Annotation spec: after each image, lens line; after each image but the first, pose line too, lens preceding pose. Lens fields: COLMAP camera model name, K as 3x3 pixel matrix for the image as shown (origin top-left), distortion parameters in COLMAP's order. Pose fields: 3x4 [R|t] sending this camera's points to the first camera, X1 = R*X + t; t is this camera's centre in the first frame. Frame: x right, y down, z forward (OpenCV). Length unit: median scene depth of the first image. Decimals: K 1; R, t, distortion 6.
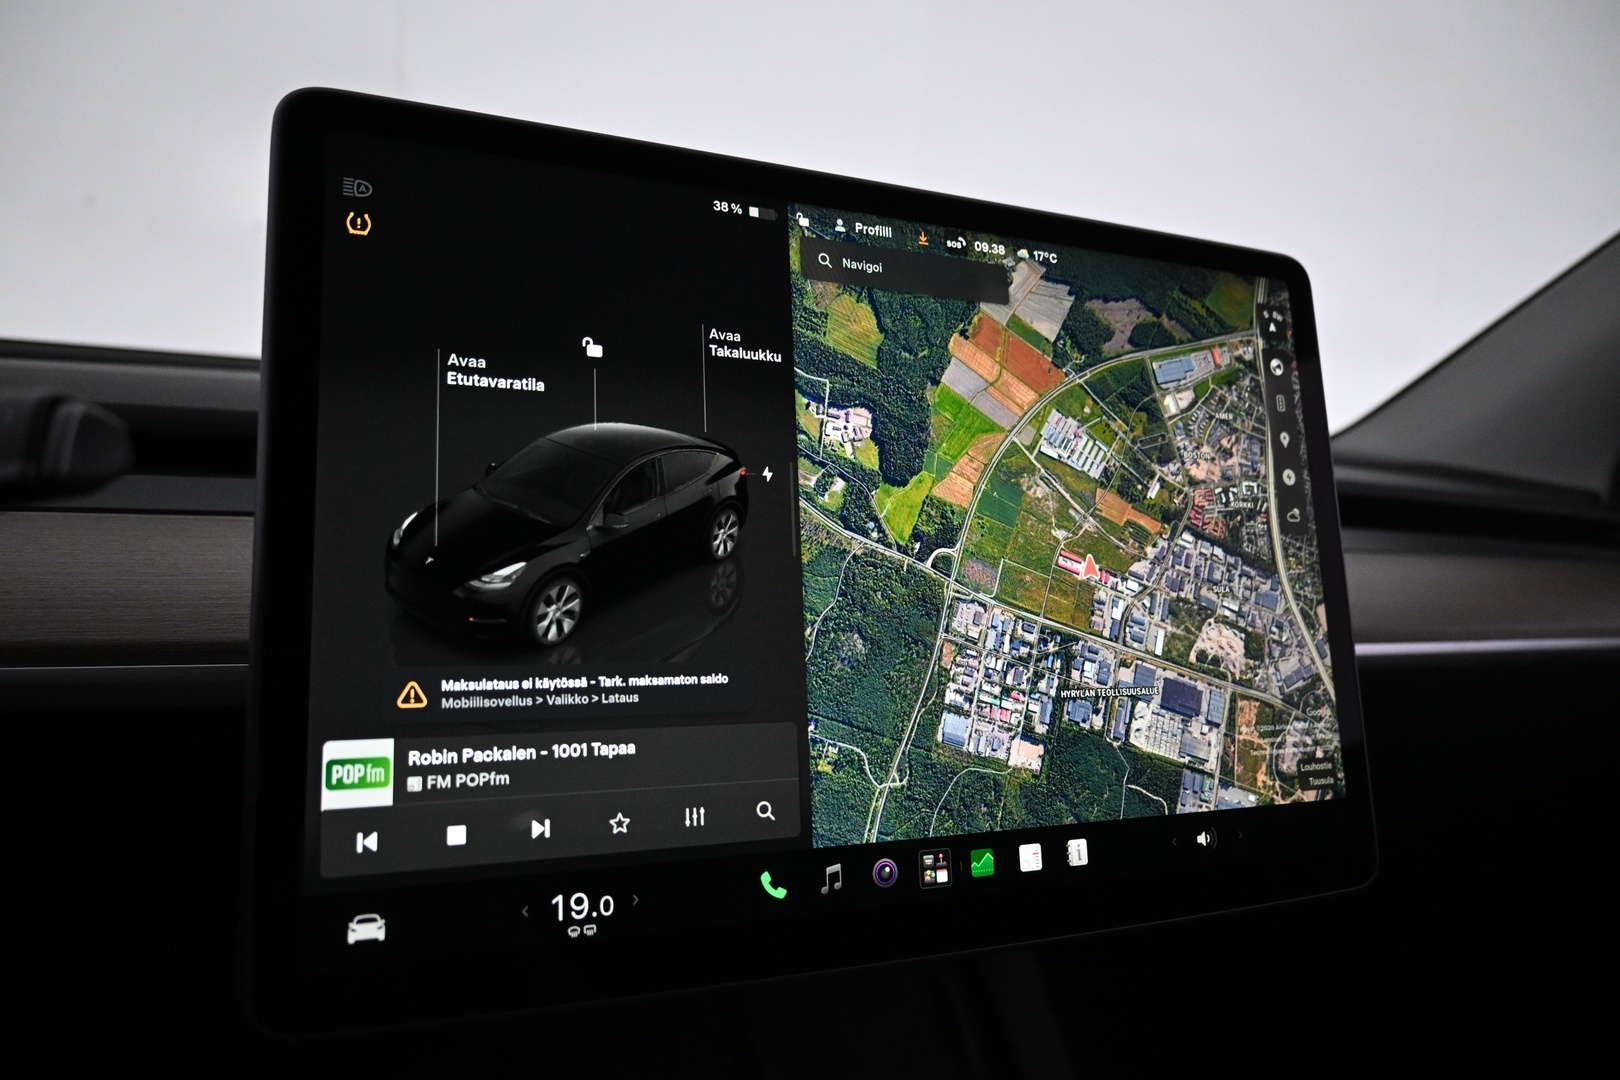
lens RADIAL K [[1141.0, 0, 814.9], [0, 1141.0, 539.9], [0, 0, 1]] dist [-0.015720, -0.000742]
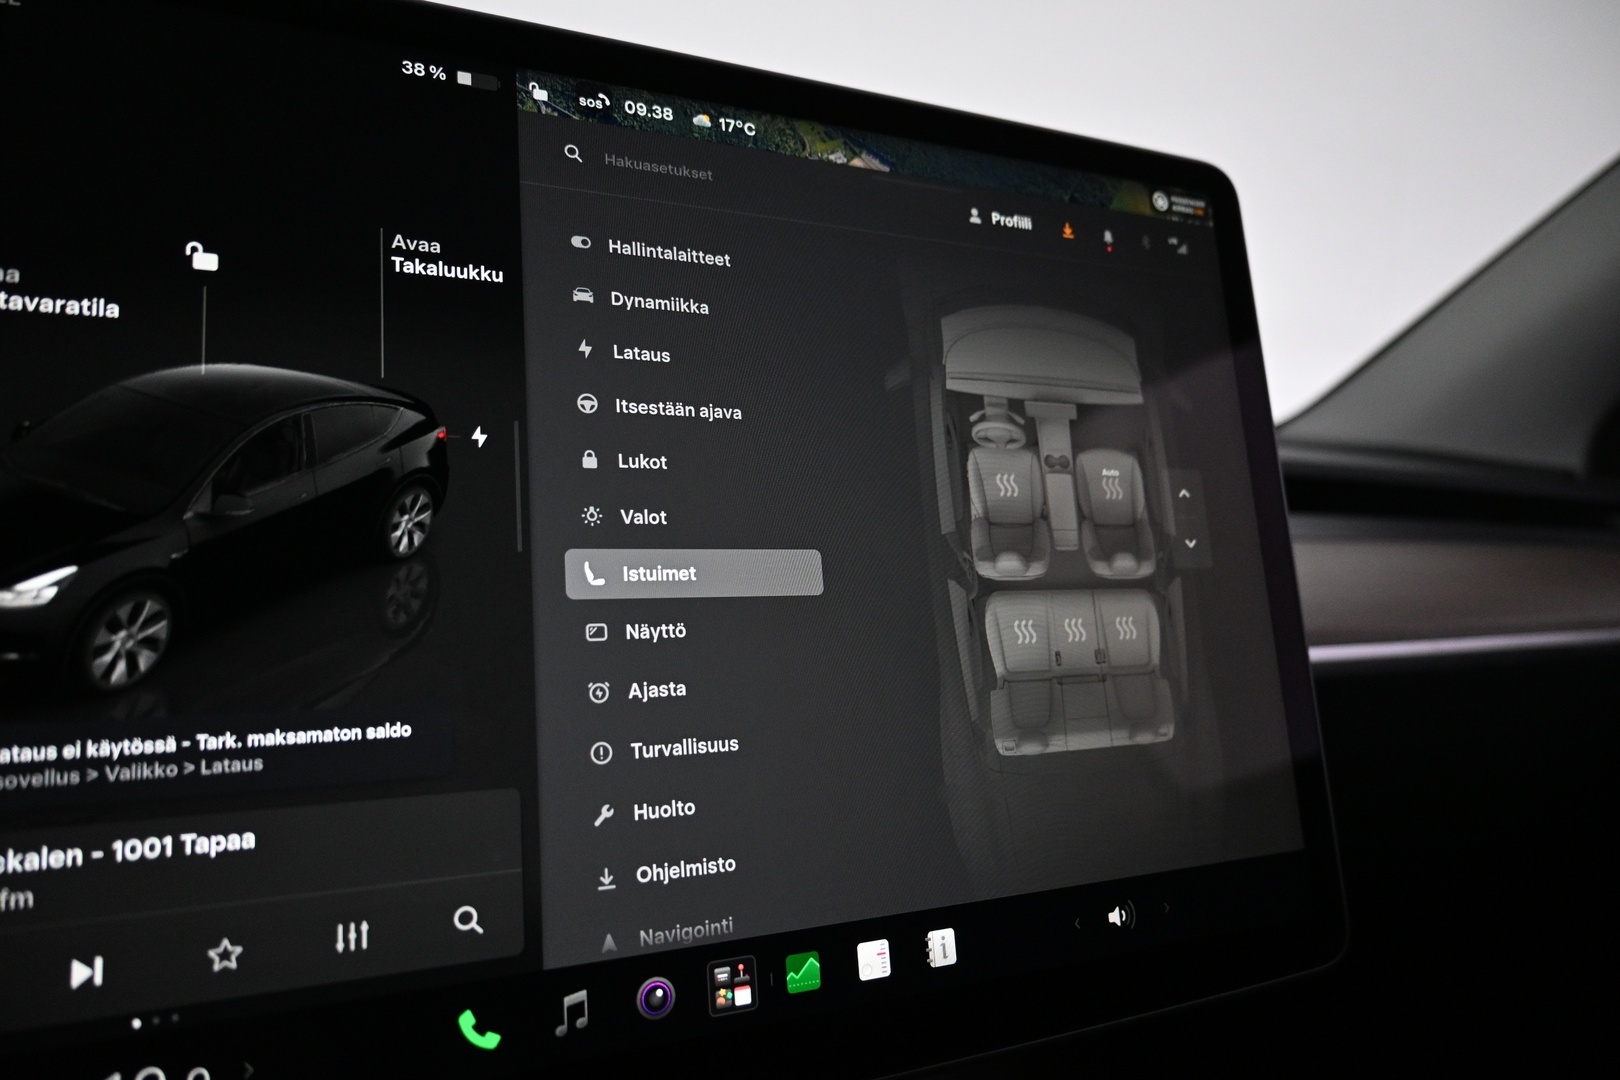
lens RADIAL K [[1095.3, 0, 811.0], [0, 1095.3, 542.9], [0, 0, 1]] dist [-0.010788, 0.005559]
pose [[0.999444, -0.027500, 0.018868, 0.157634], [0.027725, 0.999546, -0.011771, 0.023146], [-0.018536, 0.012288, 0.999753, 0.332425]]
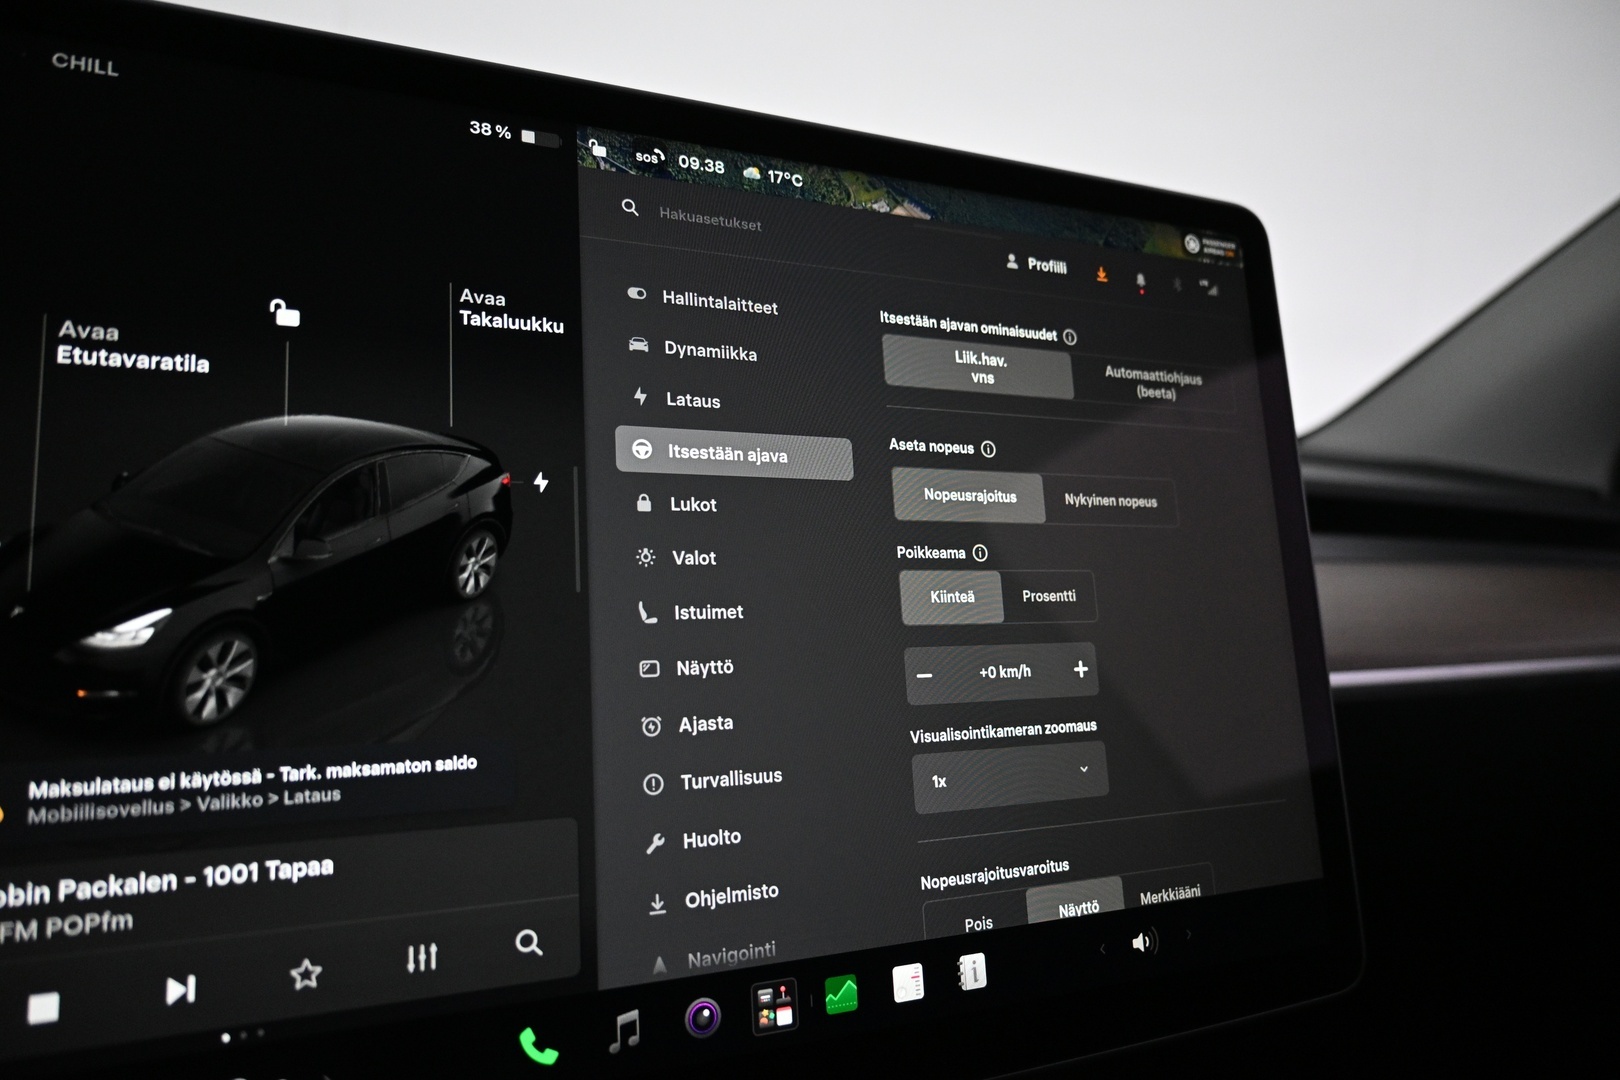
lens RADIAL K [[1095.3, 0, 808.1], [0, 1095.3, 541.1], [0, 0, 1]] dist [-0.010788, 0.005559]
pose [[0.999889, -0.014823, 0.001393, 0.138473], [0.014829, 0.999880, -0.004513, -0.013998], [-0.001326, 0.004533, 0.999989, 0.297730]]
